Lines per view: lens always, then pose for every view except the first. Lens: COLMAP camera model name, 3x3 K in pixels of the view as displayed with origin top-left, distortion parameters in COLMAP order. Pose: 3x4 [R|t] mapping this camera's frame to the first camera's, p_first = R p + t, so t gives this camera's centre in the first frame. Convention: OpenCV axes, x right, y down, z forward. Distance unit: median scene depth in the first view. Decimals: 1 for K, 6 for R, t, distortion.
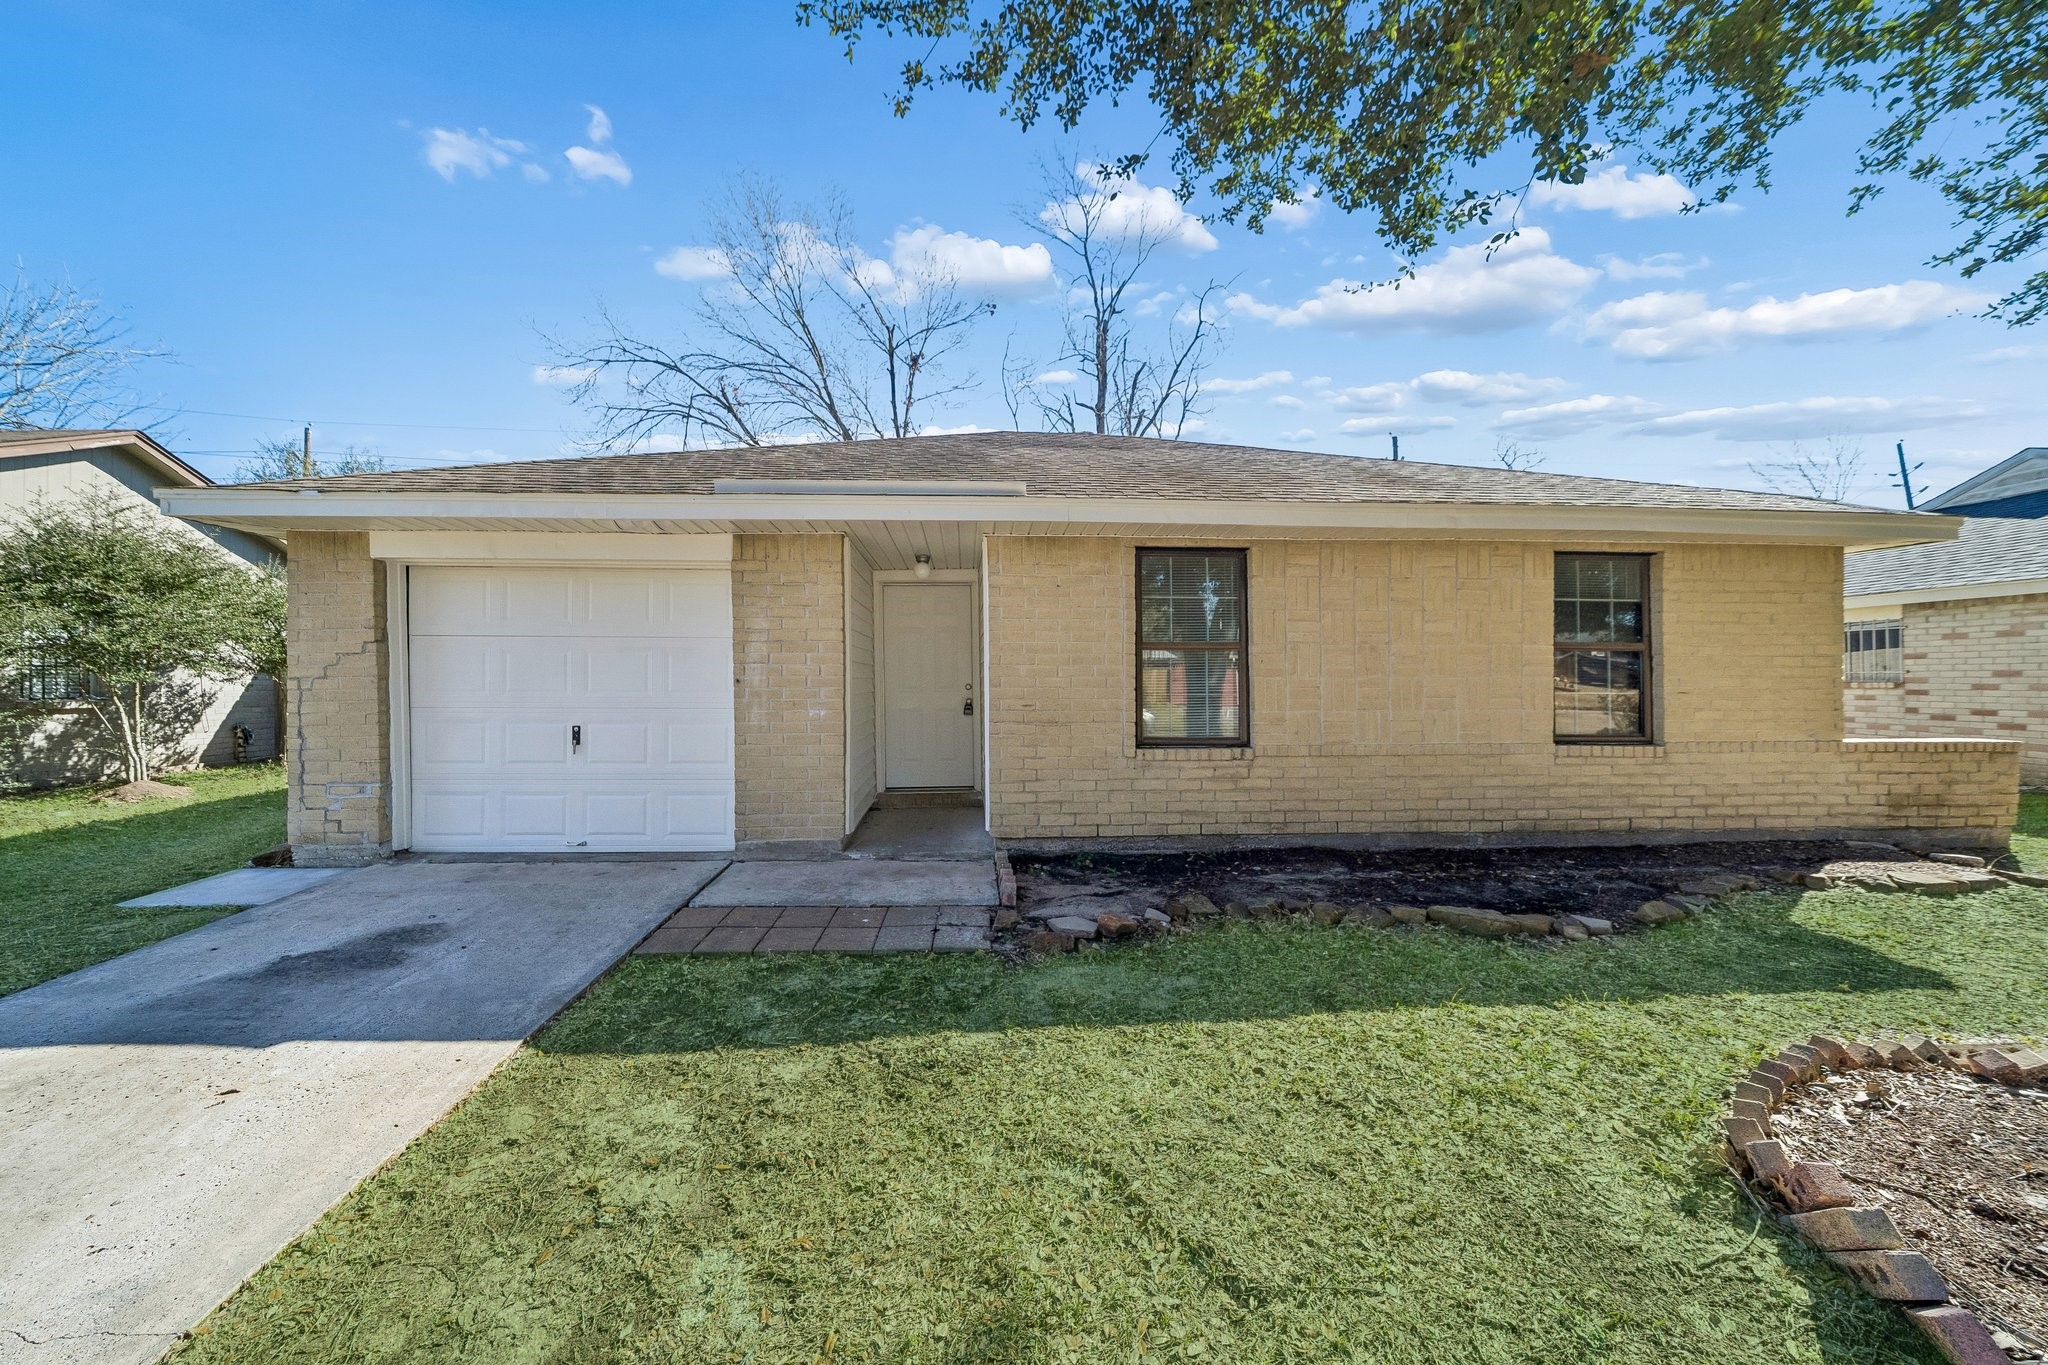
lens RADIAL K [[707.3, 0, 1023.3], [0, 707.3, 686.8], [0, 0, 1]] dist [-0.014453, 0.000407]
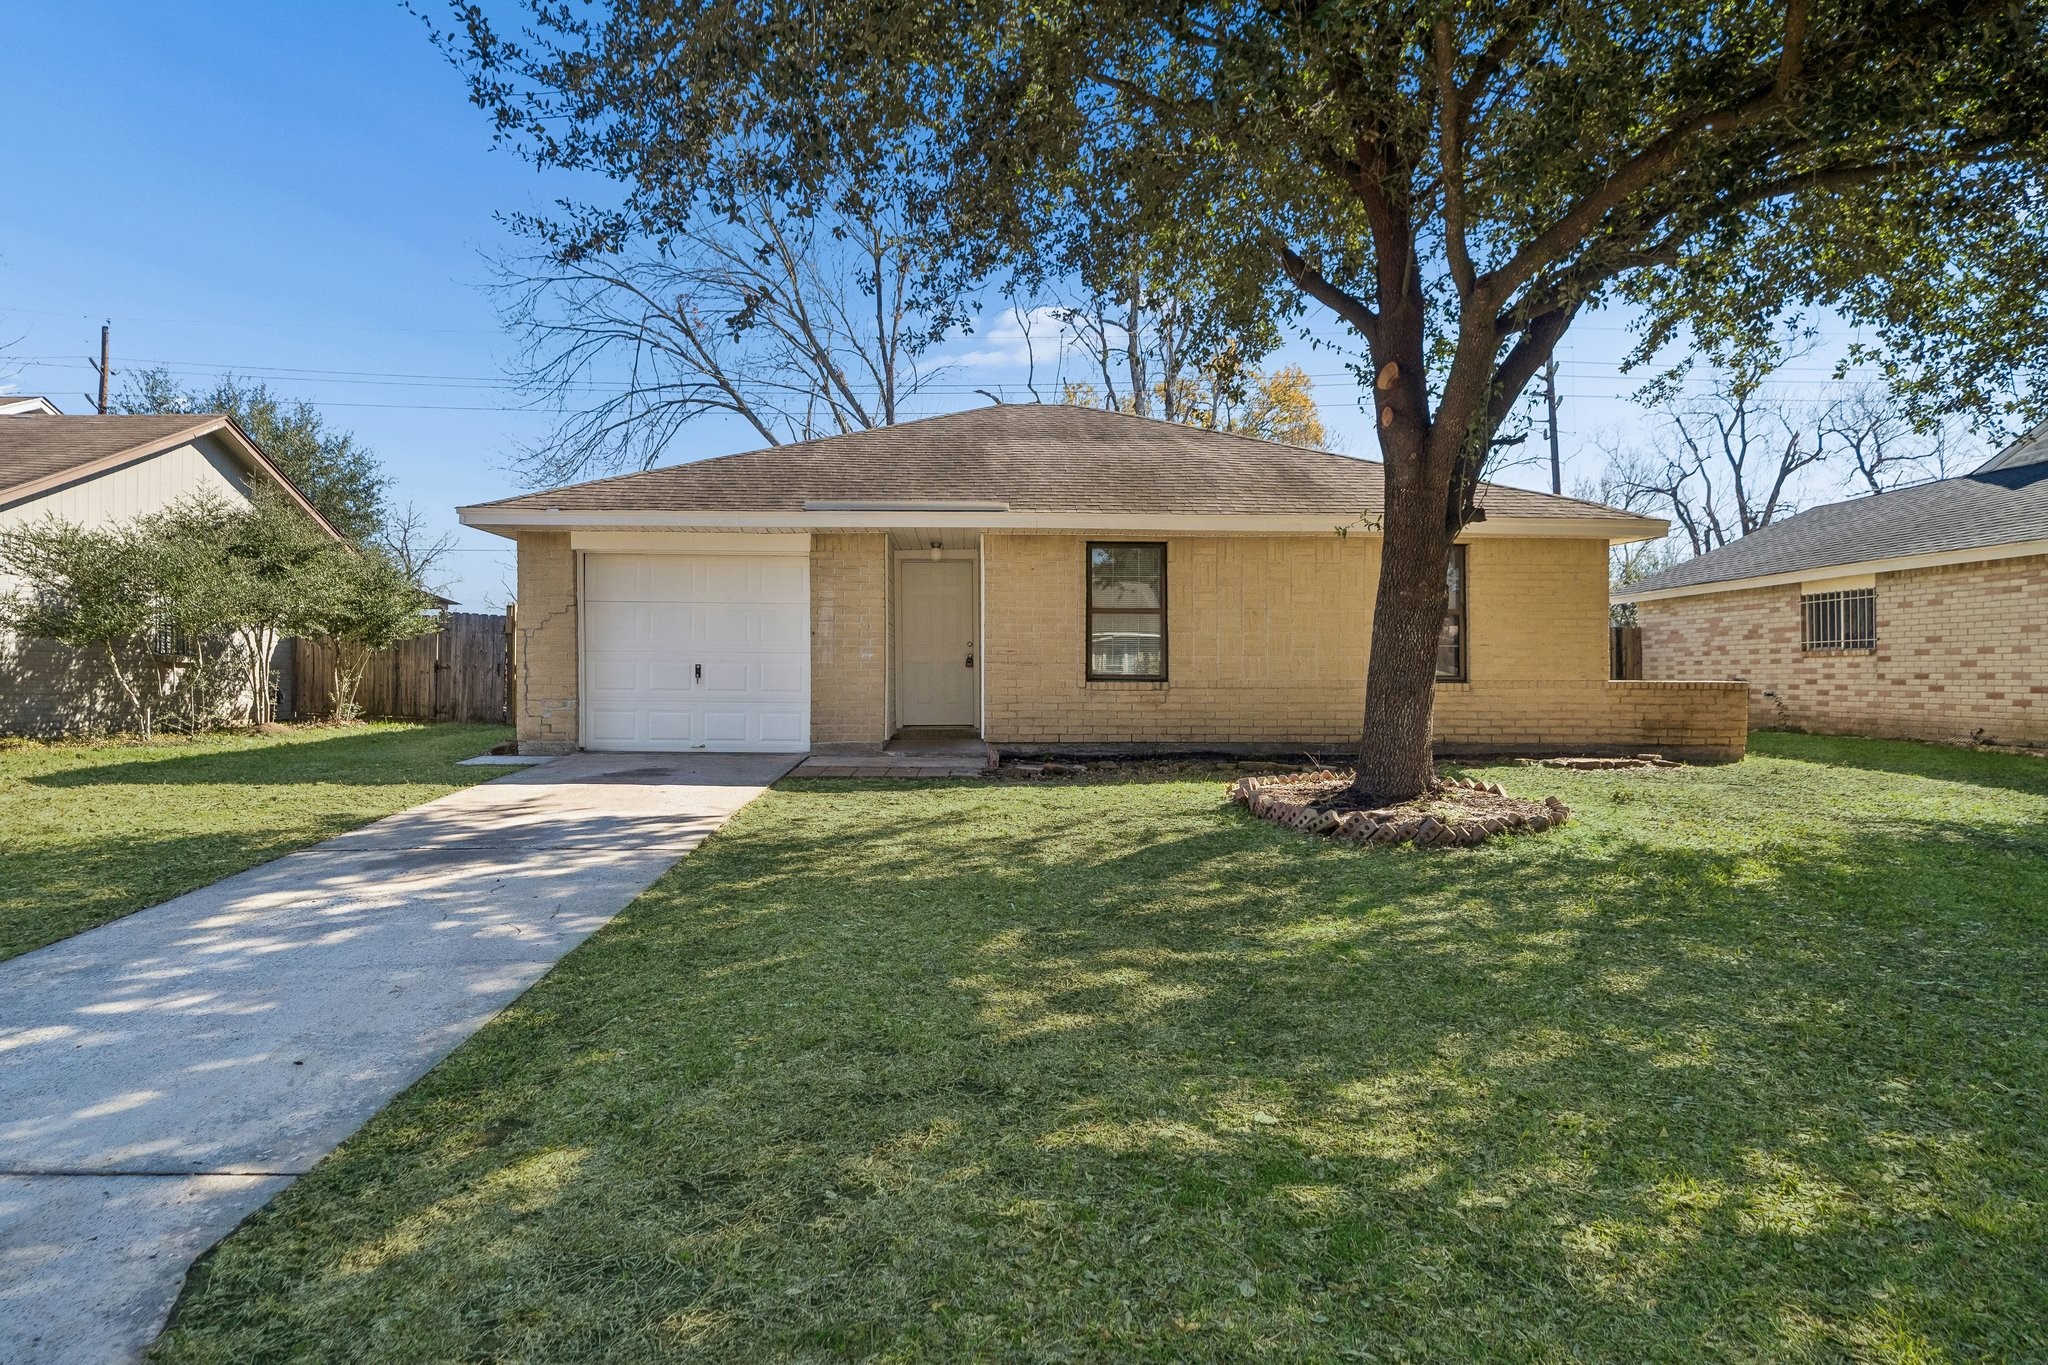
lens RADIAL K [[1120.9, 0, 1023.4], [0, 1120.9, 677.6], [0, 0, 1]] dist [0.003207, 0.000081]
pose [[0.999592, 0.004726, -0.028178, 0.079284], [-0.004864, 0.999977, -0.004805, 0.075043], [0.028155, 0.004940, 0.999591, -1.063074]]
